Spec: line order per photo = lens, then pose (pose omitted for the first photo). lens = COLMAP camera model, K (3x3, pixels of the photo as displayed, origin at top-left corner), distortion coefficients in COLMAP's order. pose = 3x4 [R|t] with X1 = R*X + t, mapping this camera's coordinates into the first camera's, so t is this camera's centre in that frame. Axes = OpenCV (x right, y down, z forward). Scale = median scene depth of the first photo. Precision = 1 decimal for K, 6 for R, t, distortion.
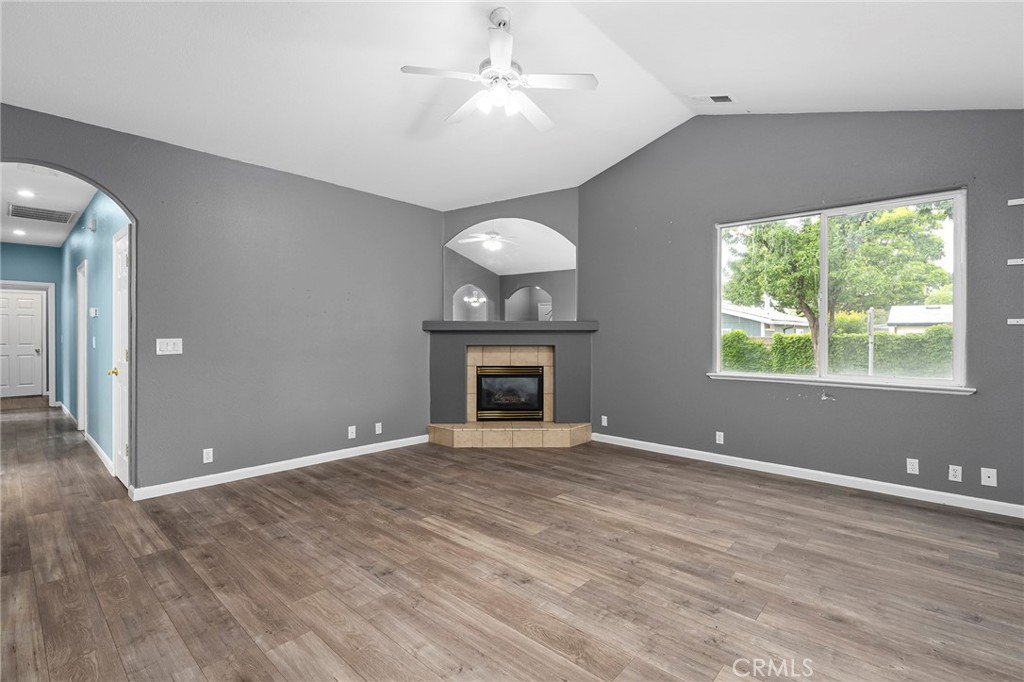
lens RADIAL K [[473.7, 0, 506.5], [0, 473.7, 333.4], [0, 0, 1]] dist [-0.001961, 0.000275]
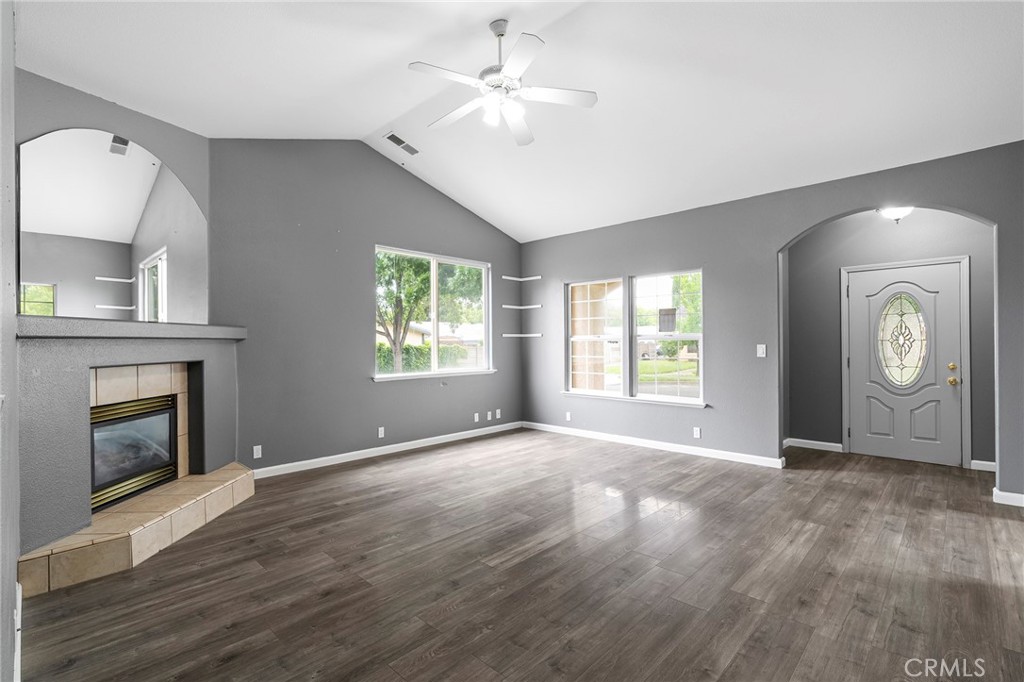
lens RADIAL K [[473.9, 0, 512.0], [0, 473.9, 341.0], [0, 0, 1]] dist [-0.002671, -0.000207]
pose [[0.011451, -0.000033, 0.999934, -0.824706], [0.004529, 0.999990, -0.000019, -0.000897], [-0.999924, 0.004529, 0.011451, 0.784040]]
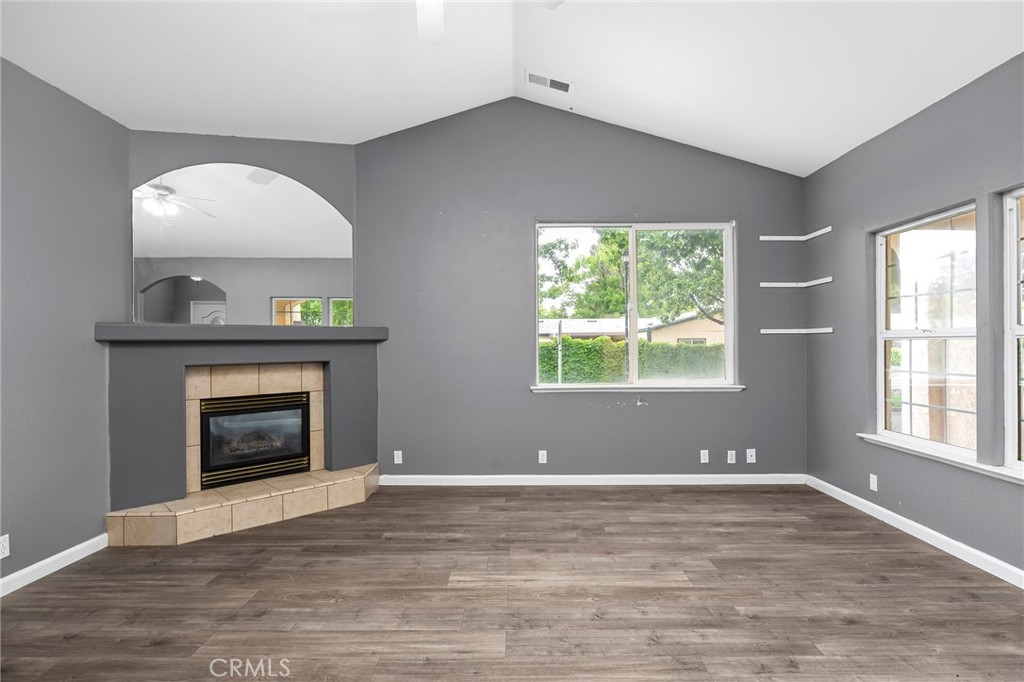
lens RADIAL K [[517.1, 0, 512.0], [0, 517.1, 341.0], [0, 0, 1]] dist [-0.002076, 0.000247]
pose [[0.738998, -0.004214, 0.673694, -0.310750], [0.007636, 0.999969, -0.002121, -0.001212], [-0.673664, 0.006712, 0.739007, 0.354206]]
